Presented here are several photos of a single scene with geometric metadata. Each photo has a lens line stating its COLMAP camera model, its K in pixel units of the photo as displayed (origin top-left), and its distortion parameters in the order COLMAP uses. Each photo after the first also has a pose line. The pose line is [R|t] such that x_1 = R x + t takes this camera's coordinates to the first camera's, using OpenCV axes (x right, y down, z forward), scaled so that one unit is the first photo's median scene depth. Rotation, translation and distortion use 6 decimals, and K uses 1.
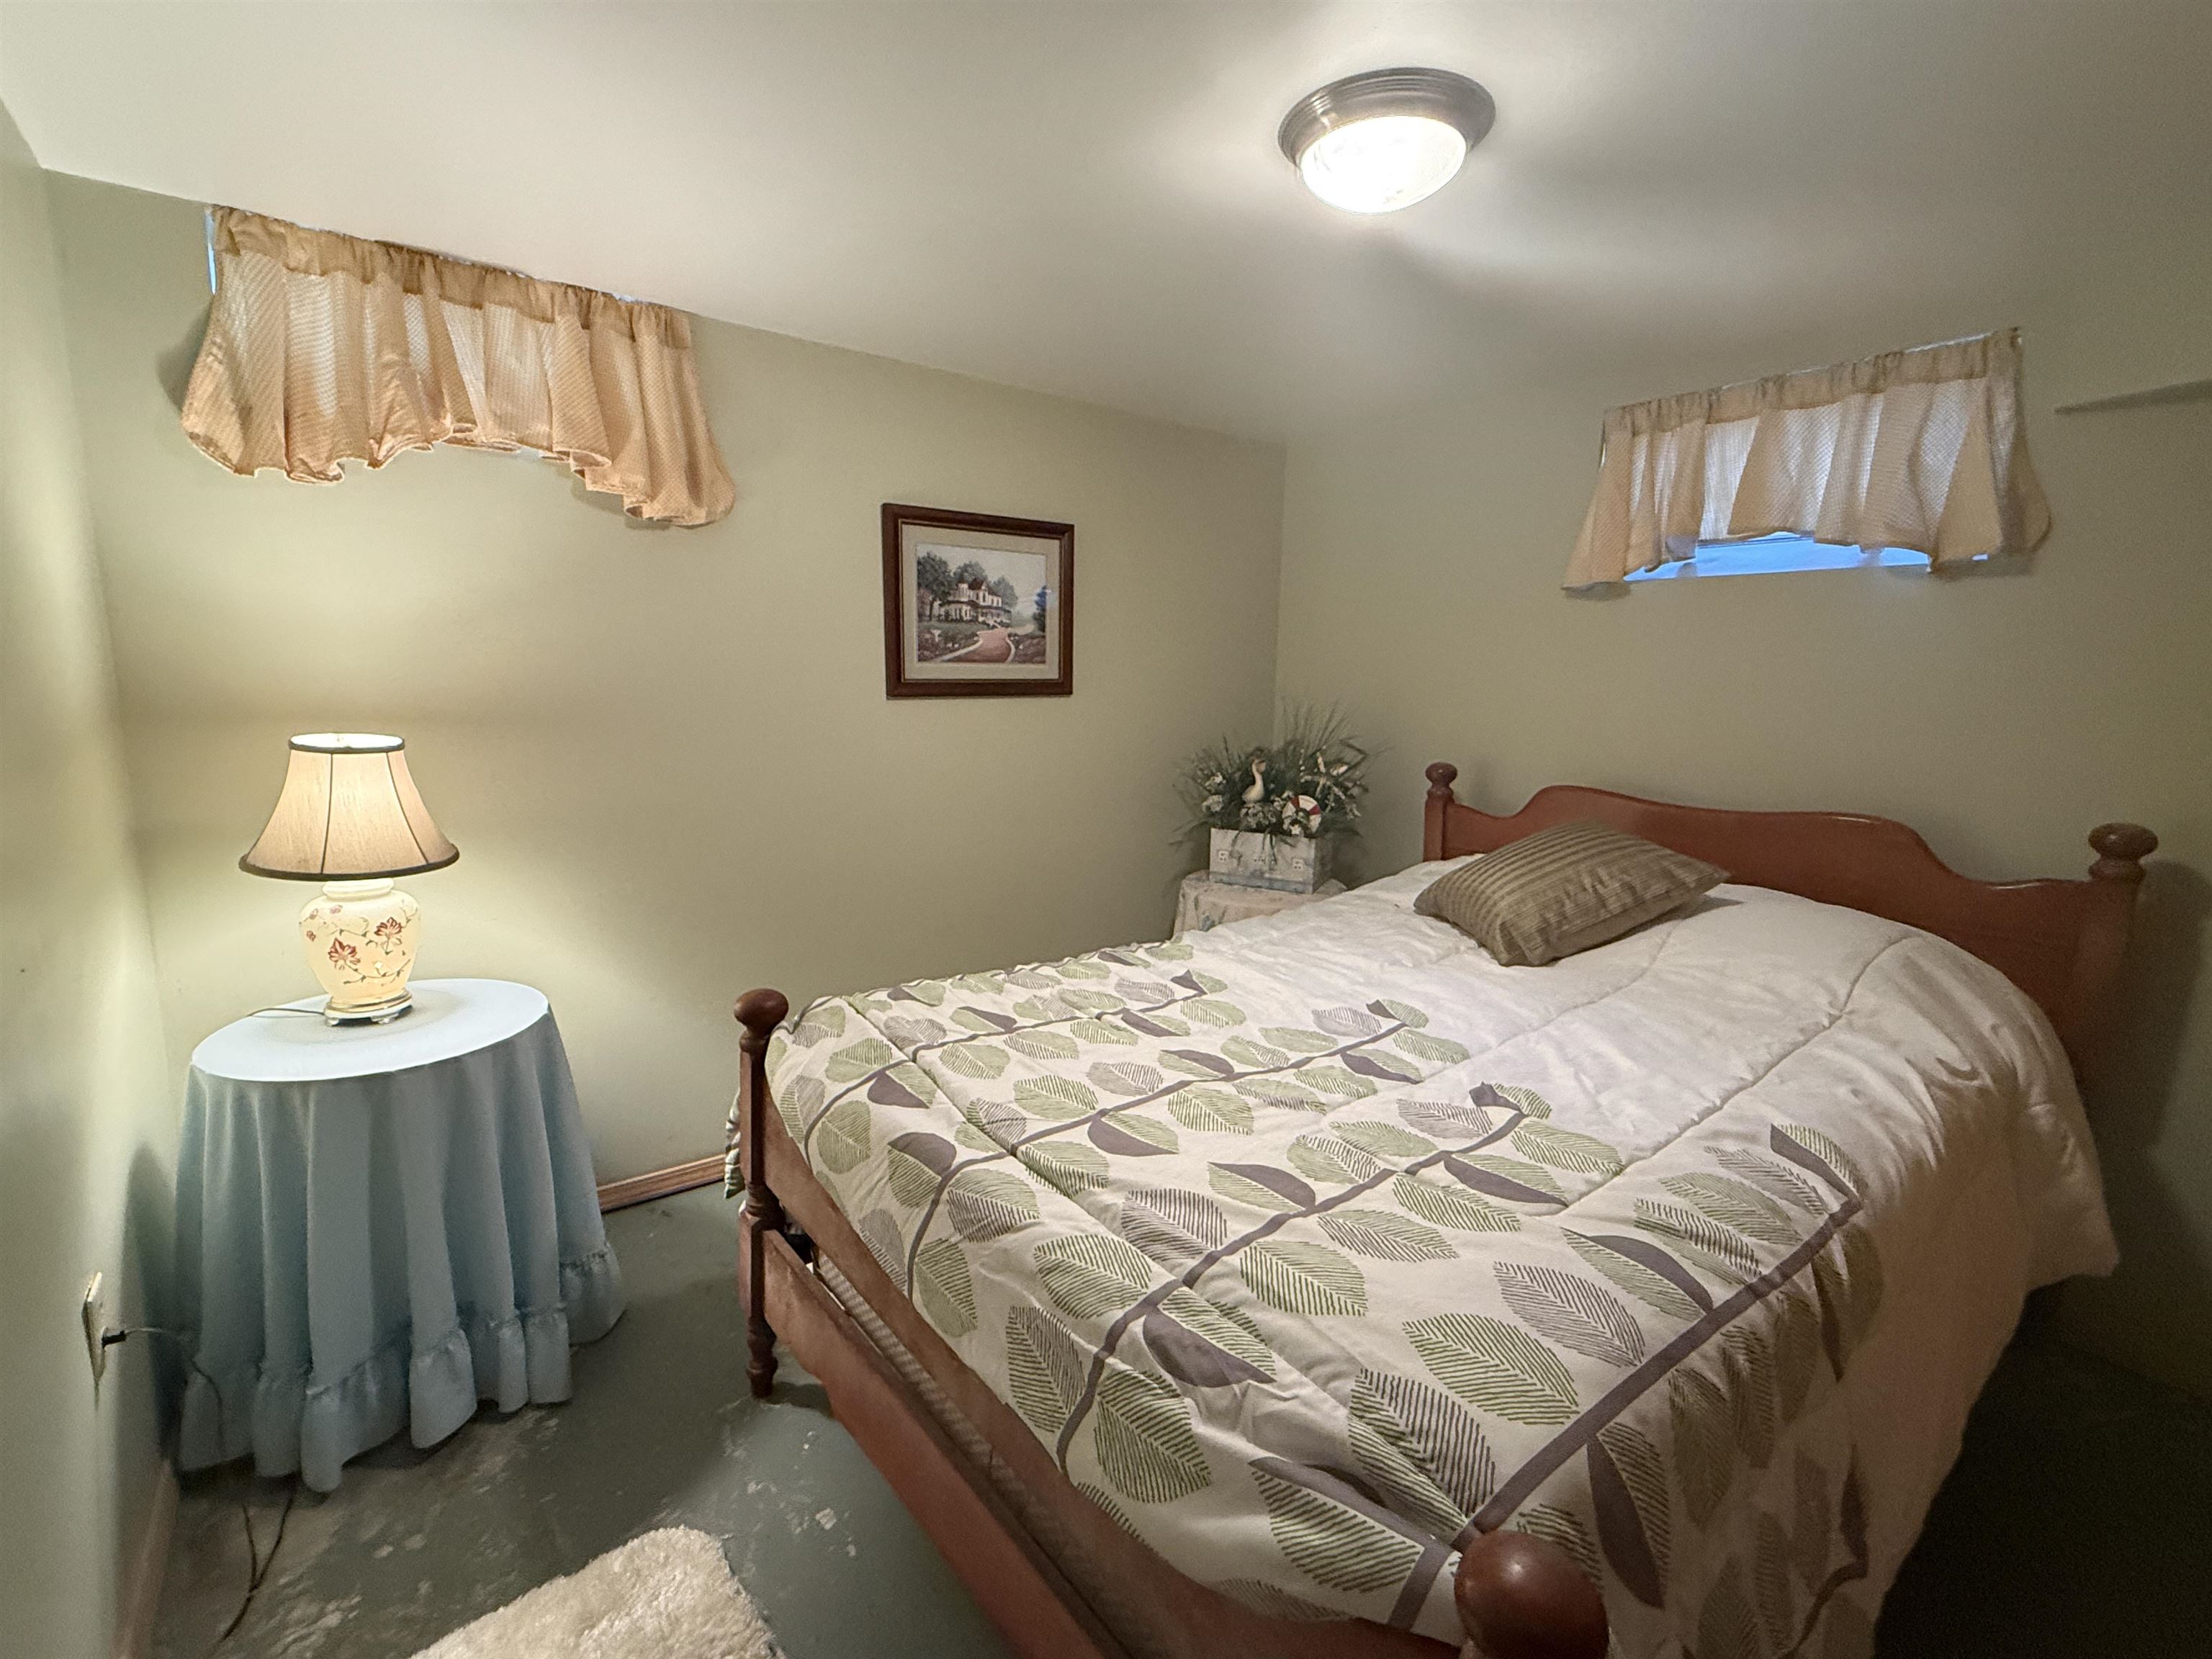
lens RADIAL K [[996.5, 0, 1106.0], [0, 996.5, 829.5], [0, 0, 1]] dist [0.002949, 0.000062]
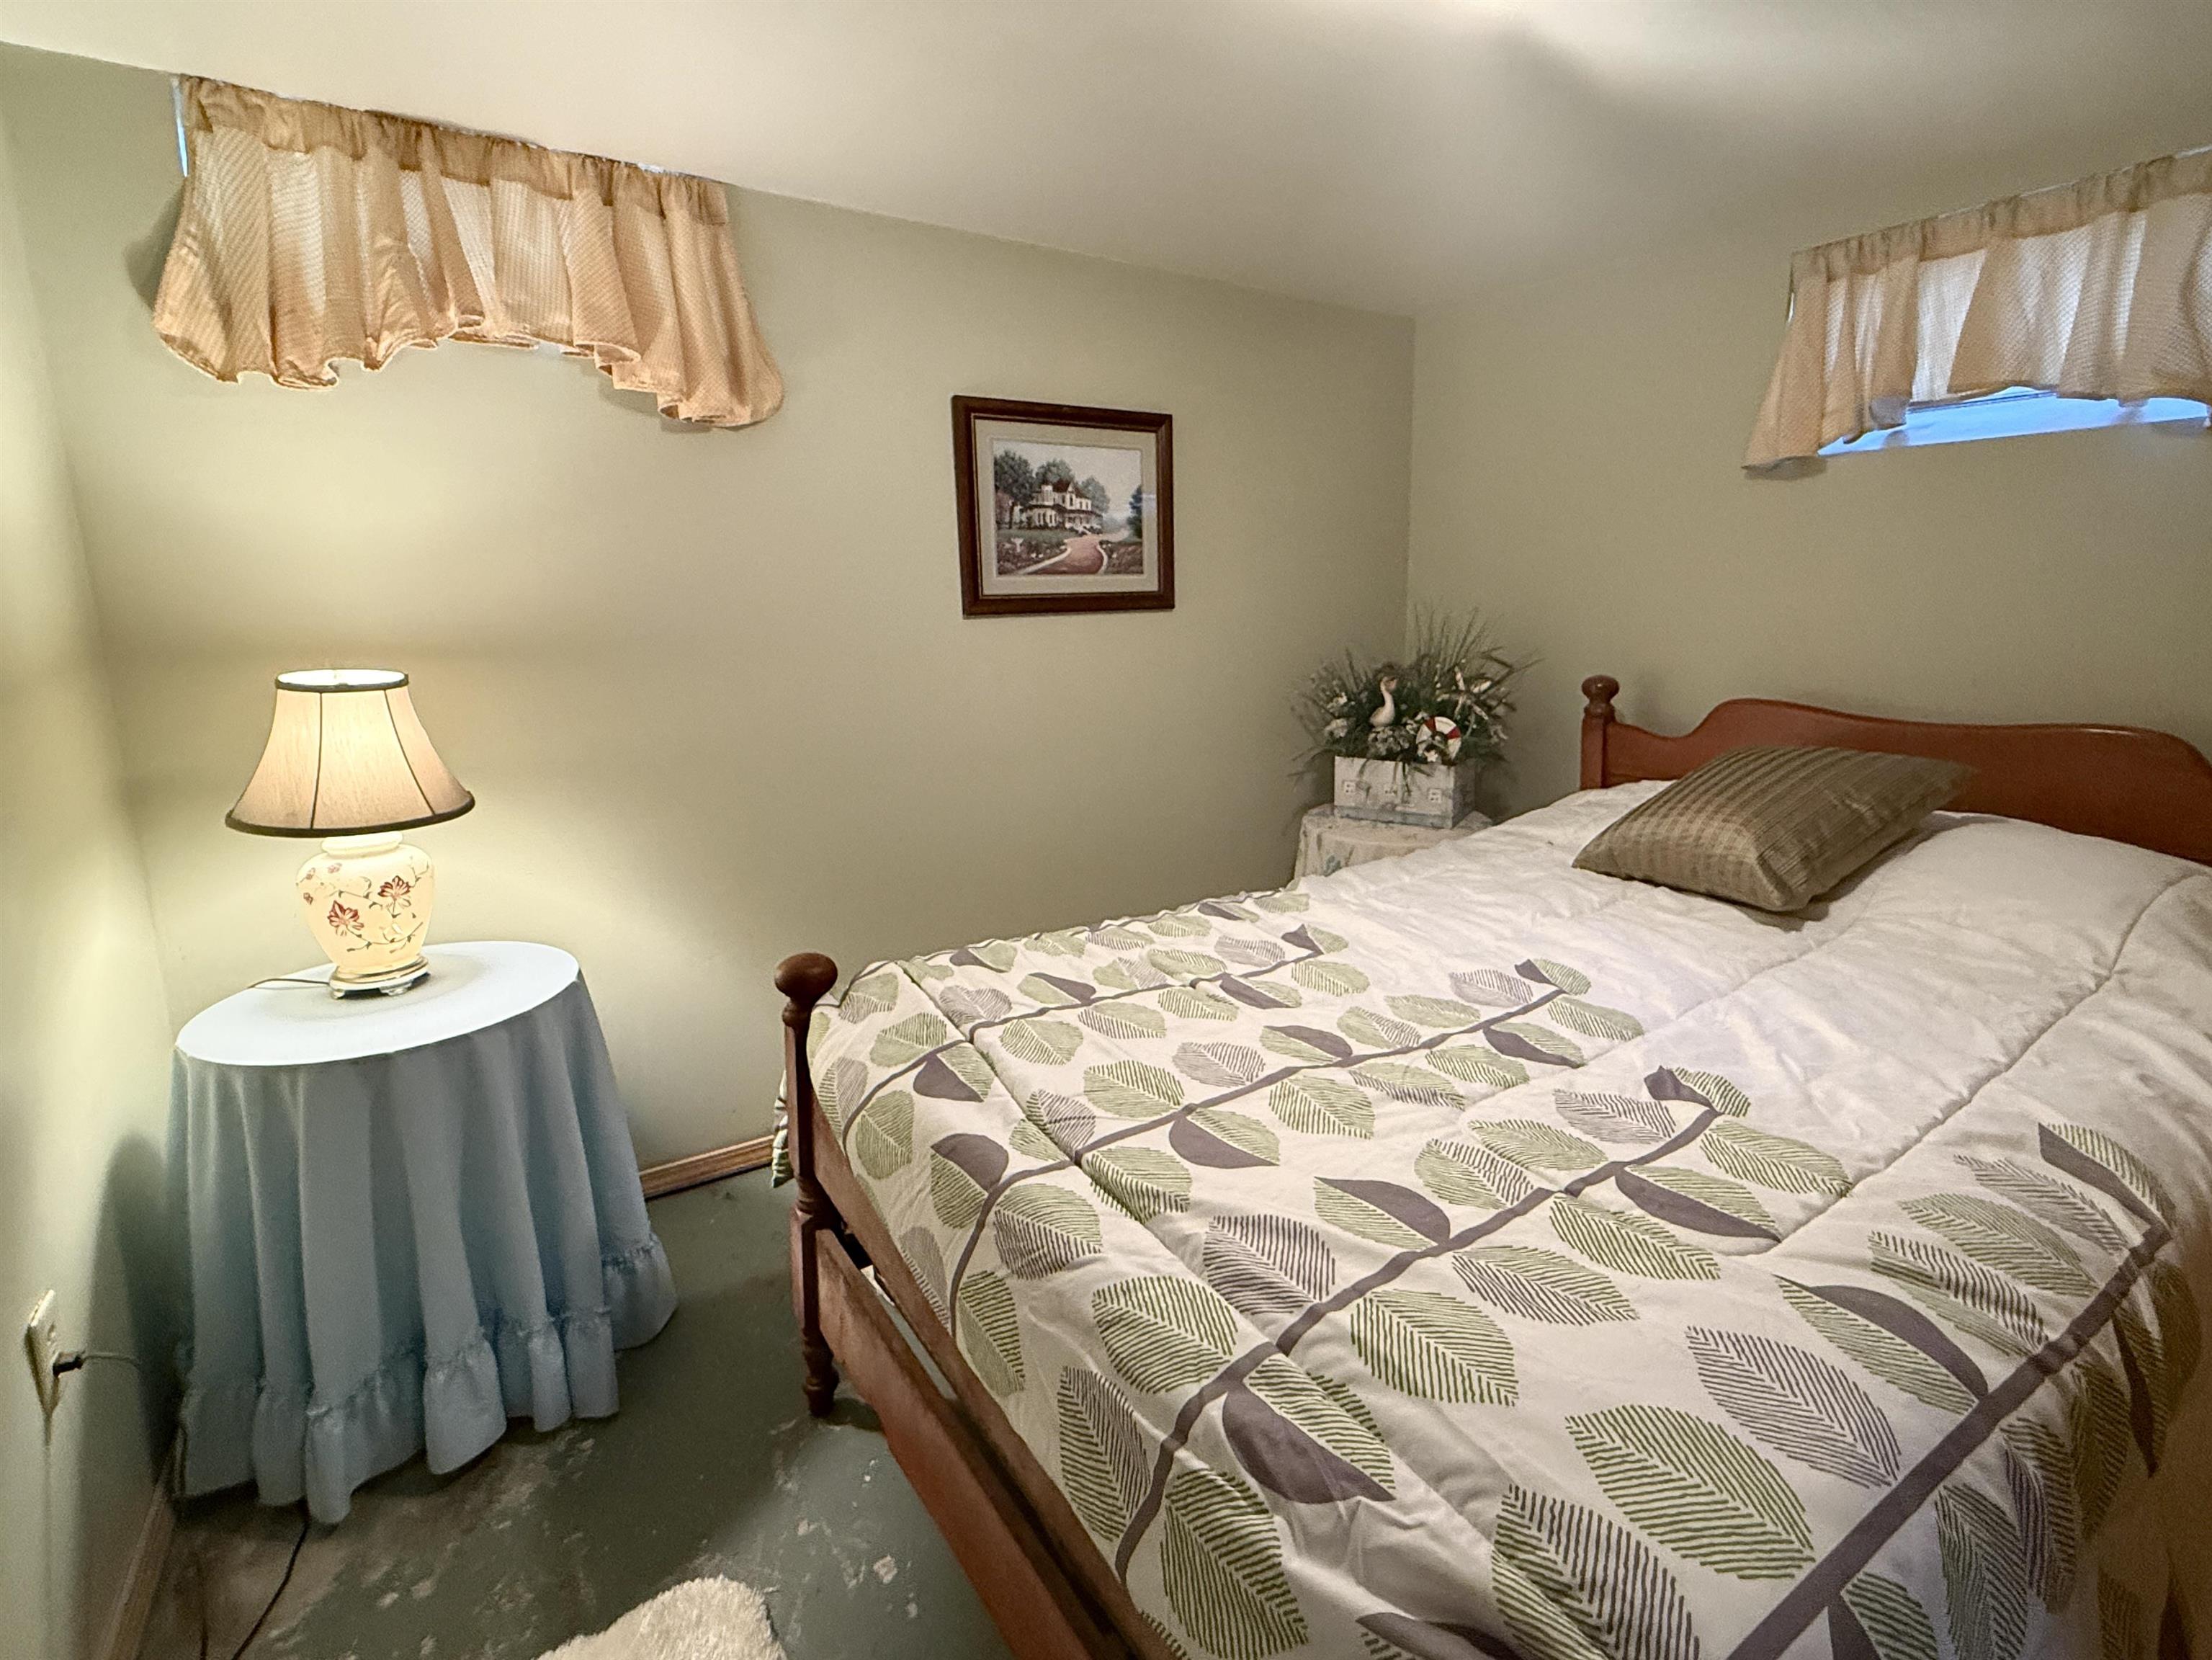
lens RADIAL K [[1060.9, 0, 1179.0], [0, 1060.9, 776.4], [0, 0, 1]] dist [0.002162, -0.000099]
pose [[0.998491, -0.017953, -0.051897, 0.030167], [0.018834, 0.999686, 0.016546, -0.003161], [0.051584, -0.017498, 0.998515, 0.103197]]
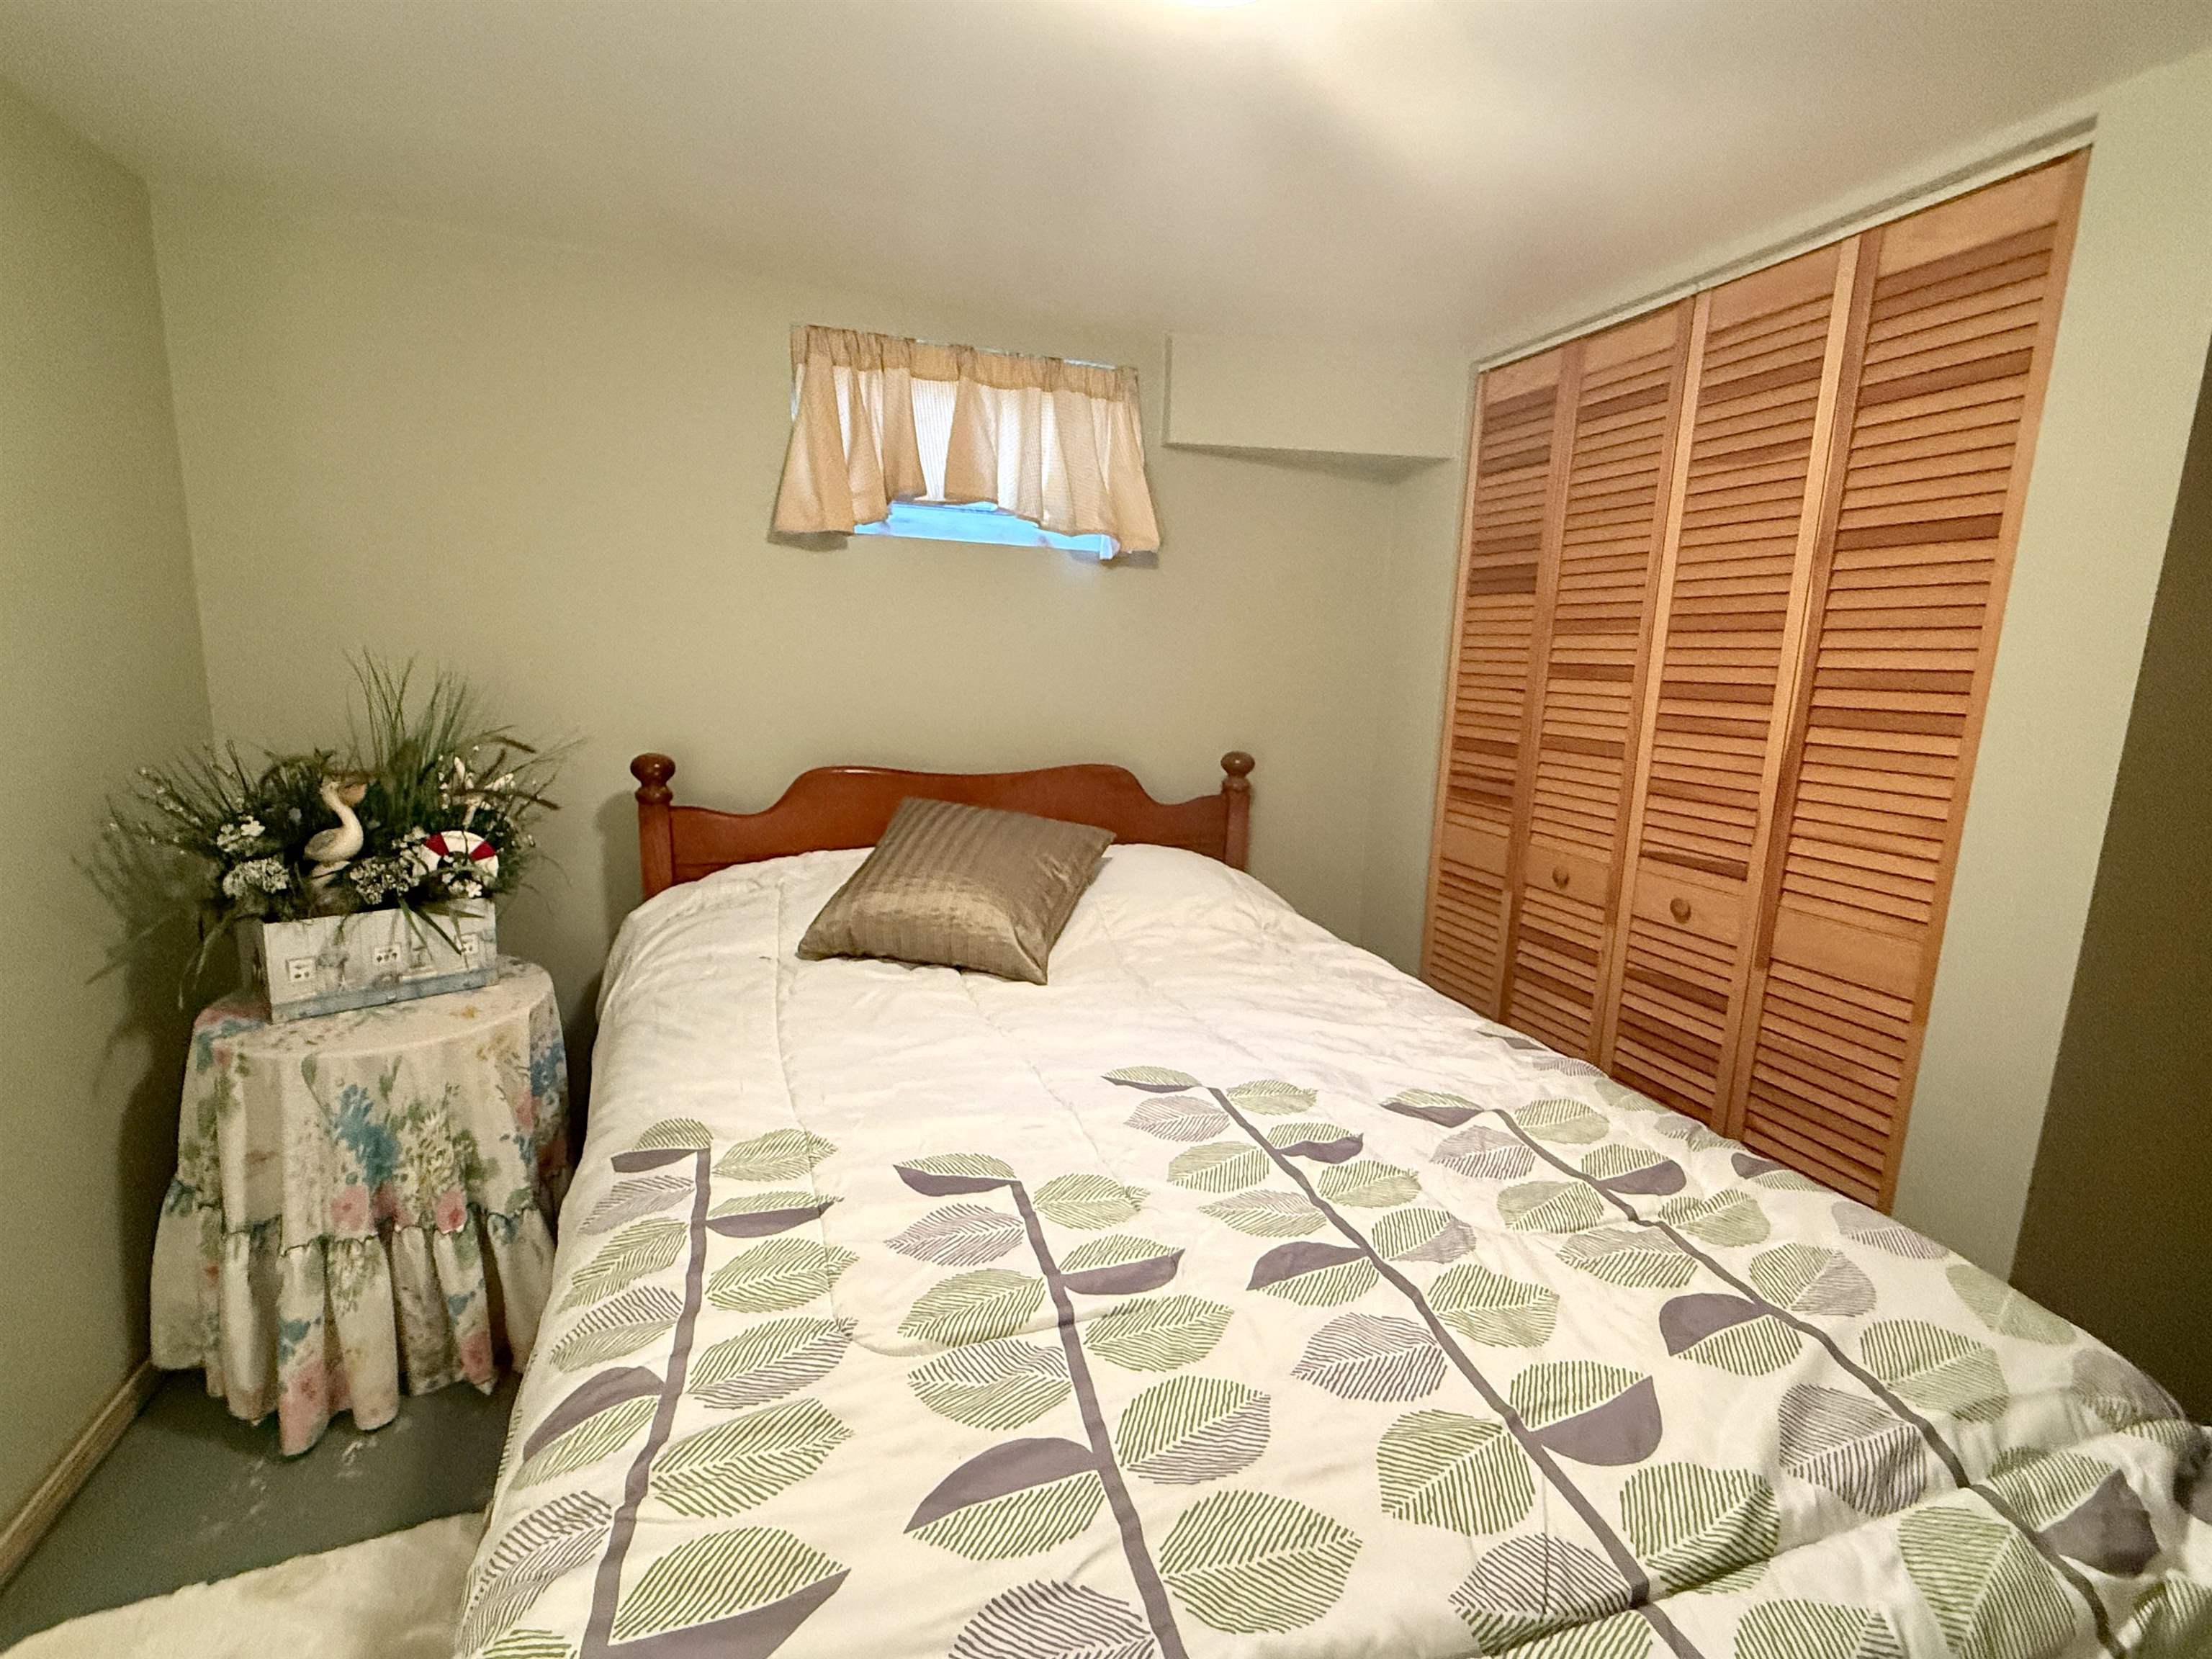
lens RADIAL K [[996.5, 0, 1106.0], [0, 996.5, 829.5], [0, 0, 1]] dist [0.002949, 0.000062]
pose [[0.303916, -0.175445, 0.936405, -0.446493], [0.117072, 0.982325, 0.146052, -0.139476], [-0.945478, 0.065239, 0.319084, 0.789902]]
